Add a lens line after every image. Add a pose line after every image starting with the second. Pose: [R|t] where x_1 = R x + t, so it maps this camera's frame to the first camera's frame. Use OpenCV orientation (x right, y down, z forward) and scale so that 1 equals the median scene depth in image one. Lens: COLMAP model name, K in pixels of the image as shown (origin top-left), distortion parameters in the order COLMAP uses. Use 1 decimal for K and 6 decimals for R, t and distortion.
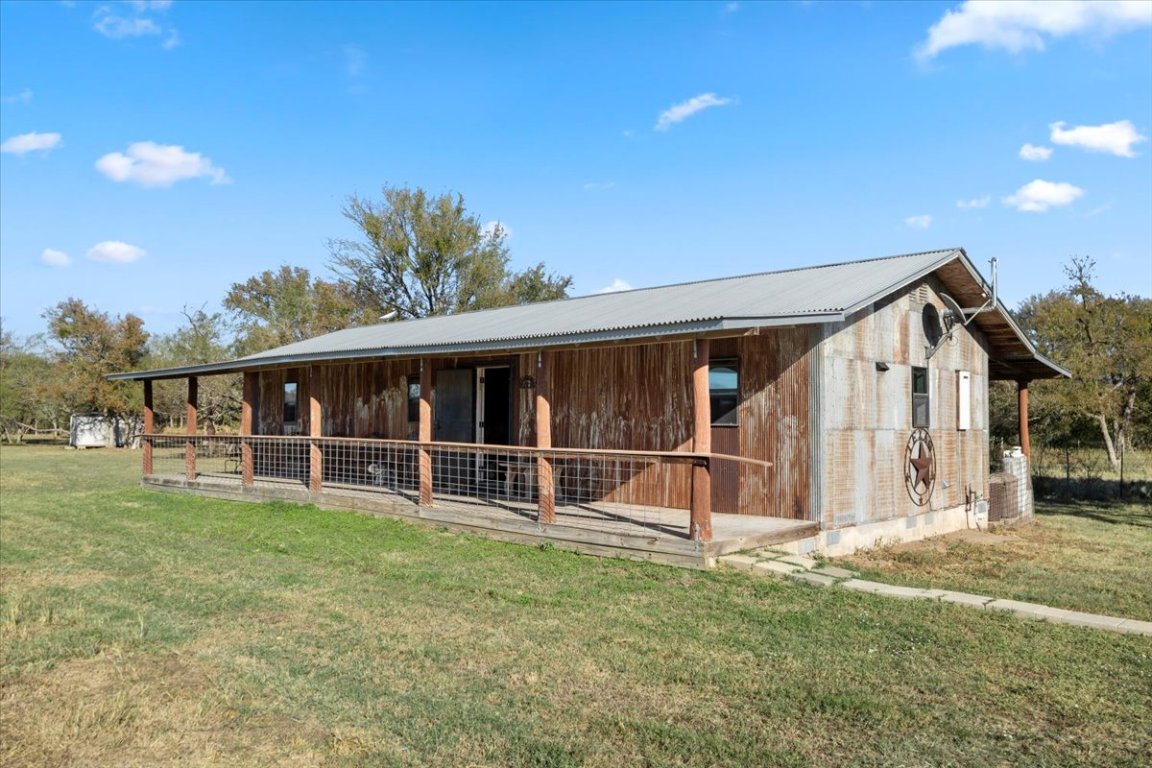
lens RADIAL K [[758.4, 0, 576.6], [0, 758.4, 380.4], [0, 0, 1]] dist [0.007882, 0.003159]
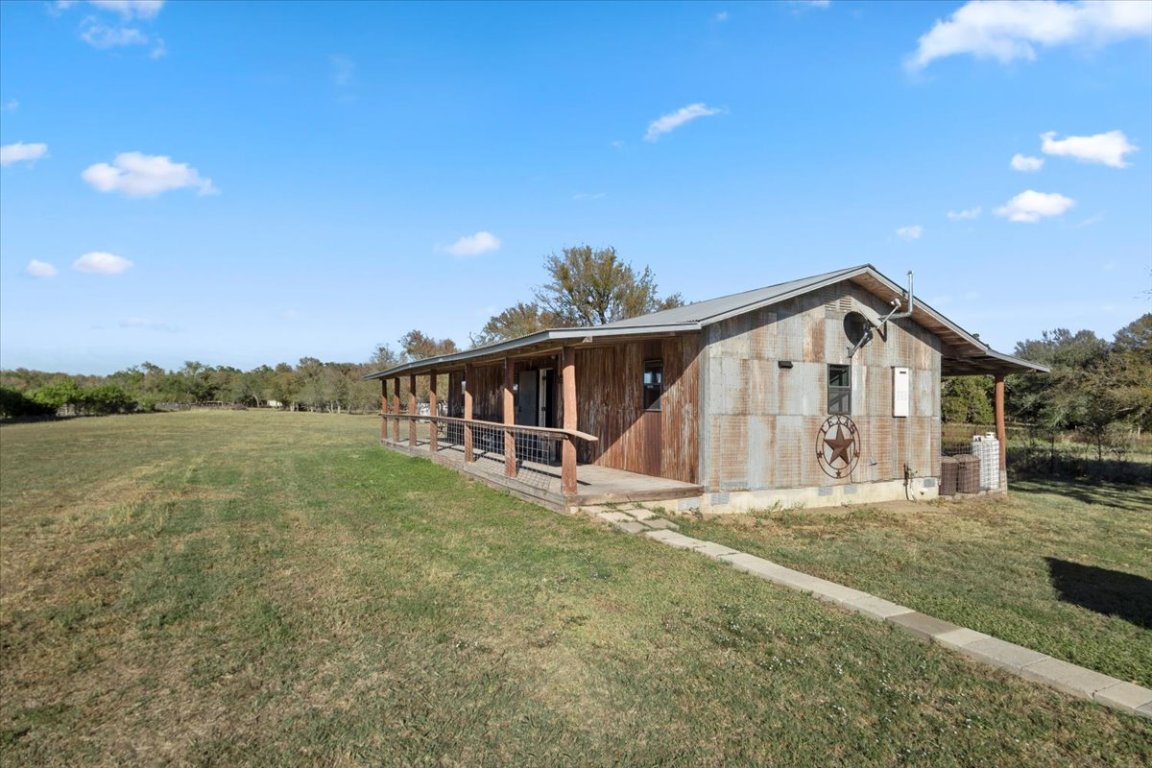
lens RADIAL K [[542.3, 0, 600.1], [0, 542.3, 382.9], [0, 0, 1]] dist [0.001121, -0.000301]
pose [[0.958144, -0.005073, -0.286243, 0.339068], [0.007289, 0.999951, 0.006676, 0.003470], [0.286195, -0.008483, 0.958134, 0.057045]]
